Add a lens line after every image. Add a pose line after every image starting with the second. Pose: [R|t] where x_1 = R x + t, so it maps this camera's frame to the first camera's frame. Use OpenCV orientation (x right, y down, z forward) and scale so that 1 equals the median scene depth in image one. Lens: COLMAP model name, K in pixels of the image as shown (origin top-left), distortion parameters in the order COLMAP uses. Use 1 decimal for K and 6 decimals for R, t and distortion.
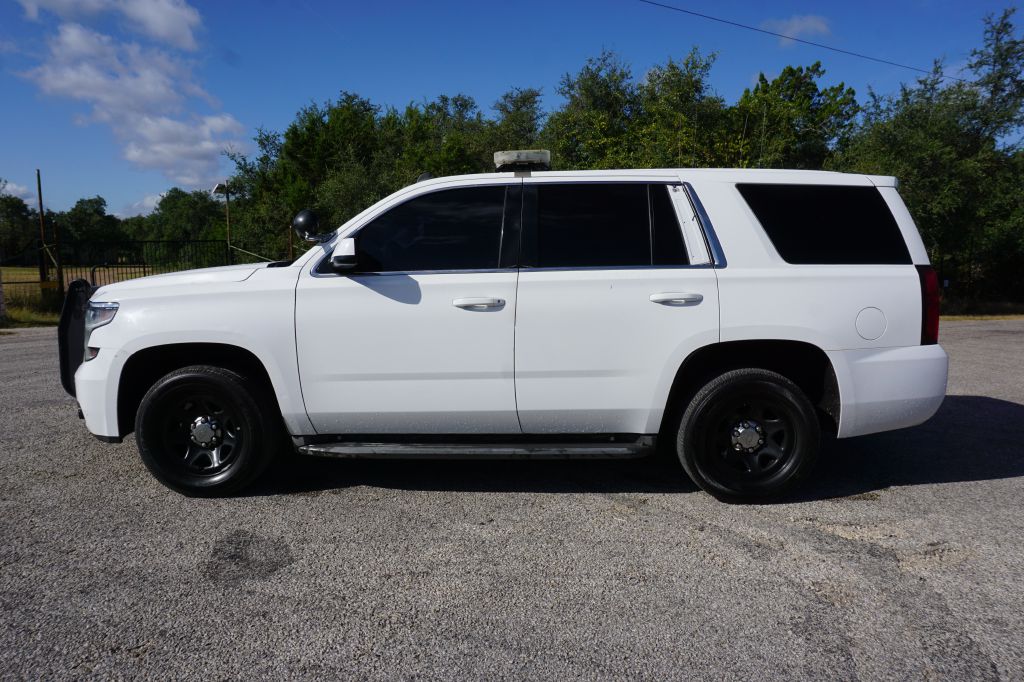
lens RADIAL K [[677.2, 0, 503.4], [0, 677.2, 337.2], [0, 0, 1]] dist [-0.039674, 0.037210]
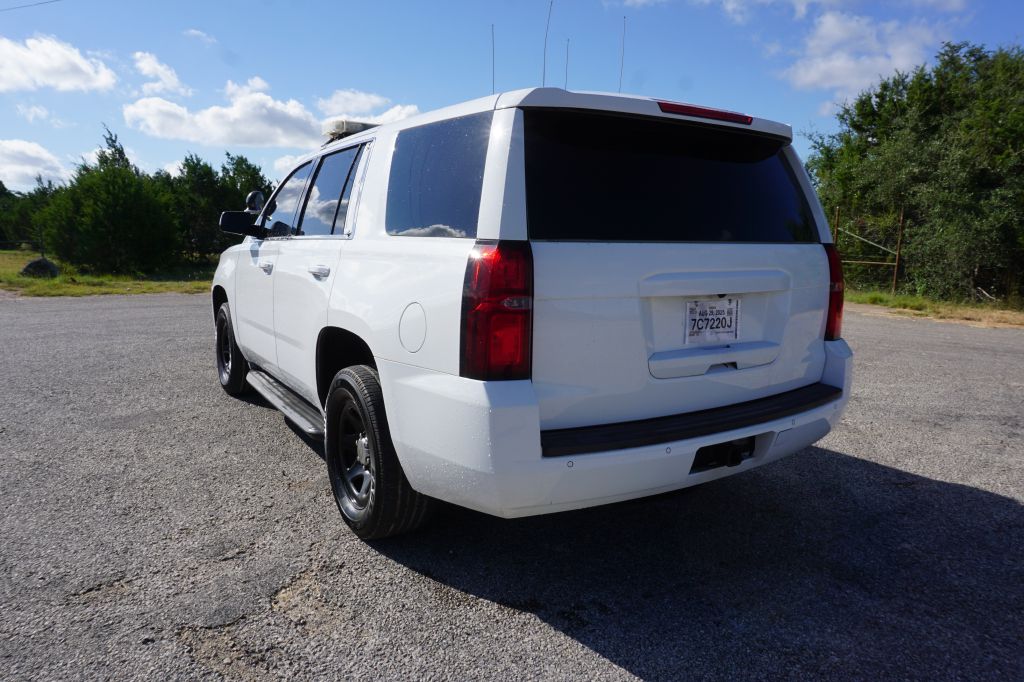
lens RADIAL K [[677.2, 0, 500.4], [0, 677.2, 340.6], [0, 0, 1]] dist [-0.039674, 0.037210]
pose [[0.559273, 0.140382, -0.817011, 1.077299], [-0.115443, 0.989143, 0.090934, -0.073614], [0.820906, 0.043461, 0.569407, 0.661510]]
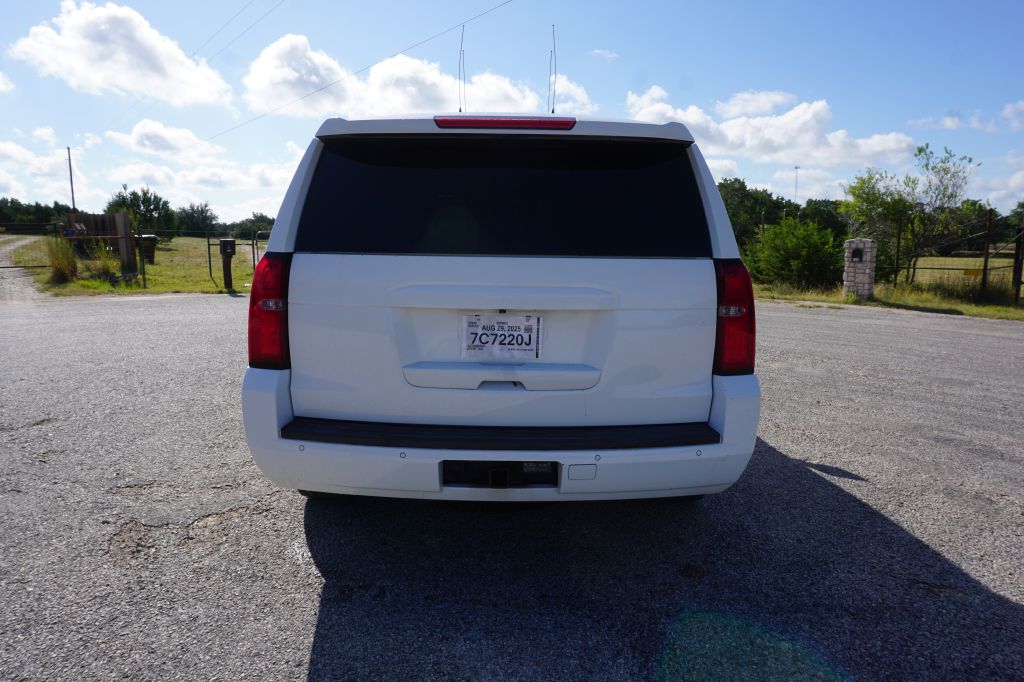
lens RADIAL K [[677.2, 0, 501.4], [0, 677.2, 353.6], [0, 0, 1]] dist [-0.039674, 0.037210]
pose [[0.041057, 0.178166, -0.983144, 1.288477], [-0.135915, 0.975823, 0.171164, -0.151346], [0.989869, 0.126596, 0.064279, 1.168026]]
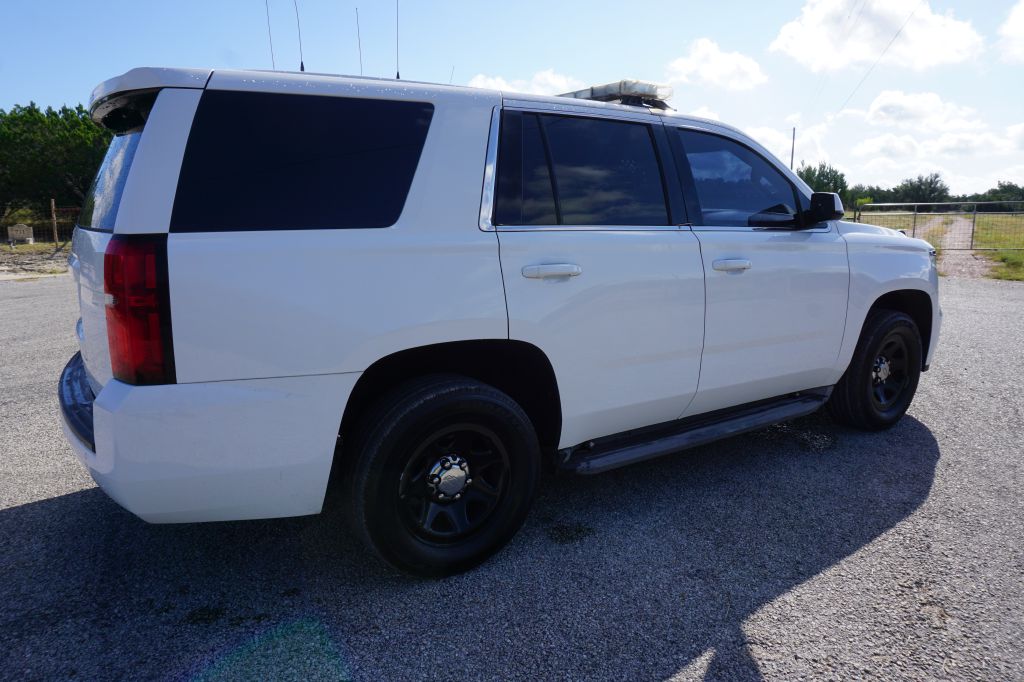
lens RADIAL K [[677.2, 0, 507.8], [0, 677.2, 343.0], [0, 0, 1]] dist [-0.039674, 0.037210]
pose [[-0.811856, 0.122645, -0.570831, 0.704737], [-0.067748, 0.951296, 0.300744, -0.254554], [0.579913, 0.282834, -0.764006, 2.004395]]
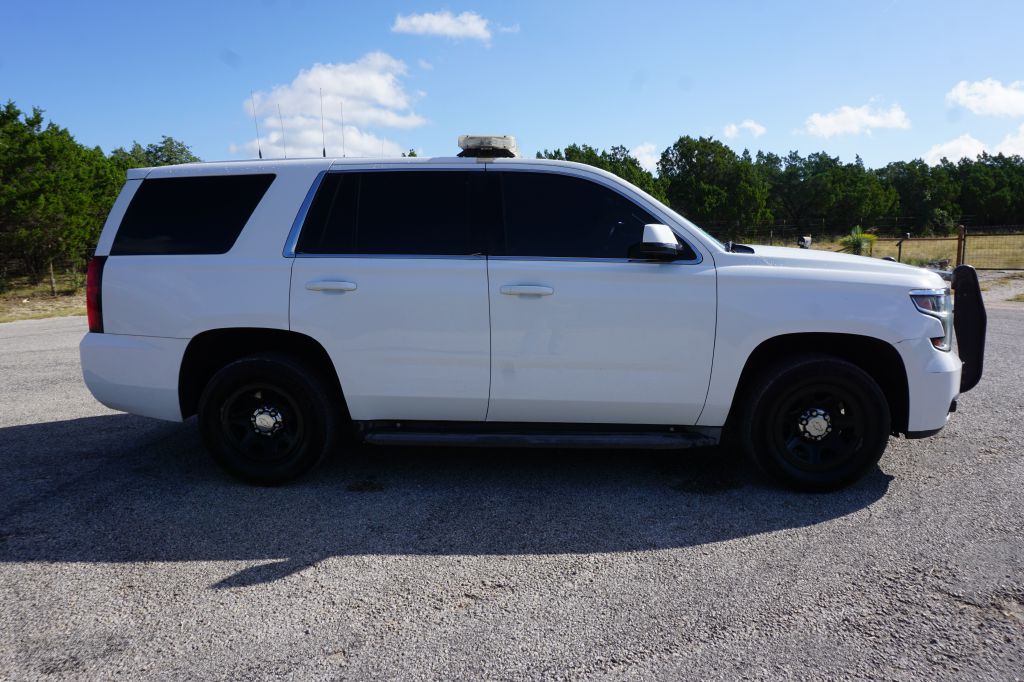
lens RADIAL K [[677.2, 0, 512.5], [0, 677.2, 339.5], [0, 0, 1]] dist [-0.039674, 0.037210]
pose [[-0.999812, 0.010546, 0.016295, 0.006247], [0.014666, 0.960362, 0.278368, -0.310797], [-0.012714, 0.278555, -0.960336, 2.417670]]
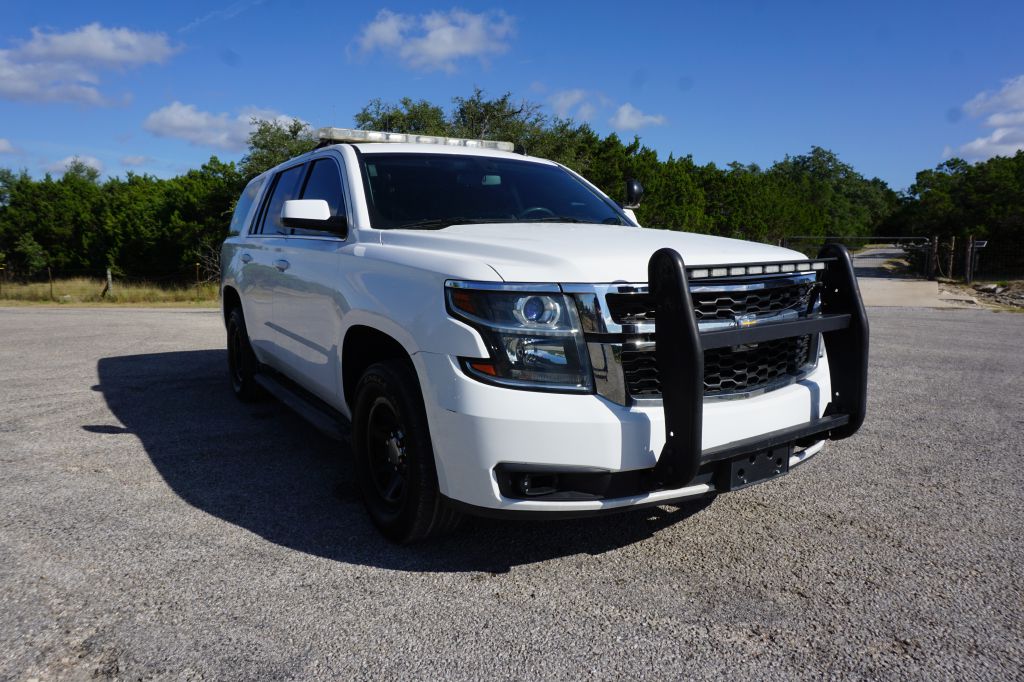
lens RADIAL K [[677.2, 0, 508.6], [0, 677.2, 342.0], [0, 0, 1]] dist [-0.039674, 0.037210]
pose [[-0.565411, -0.109521, 0.817506, -1.060138], [0.105391, 0.973428, 0.203301, -0.176695], [-0.818049, 0.201106, -0.538844, 1.806871]]
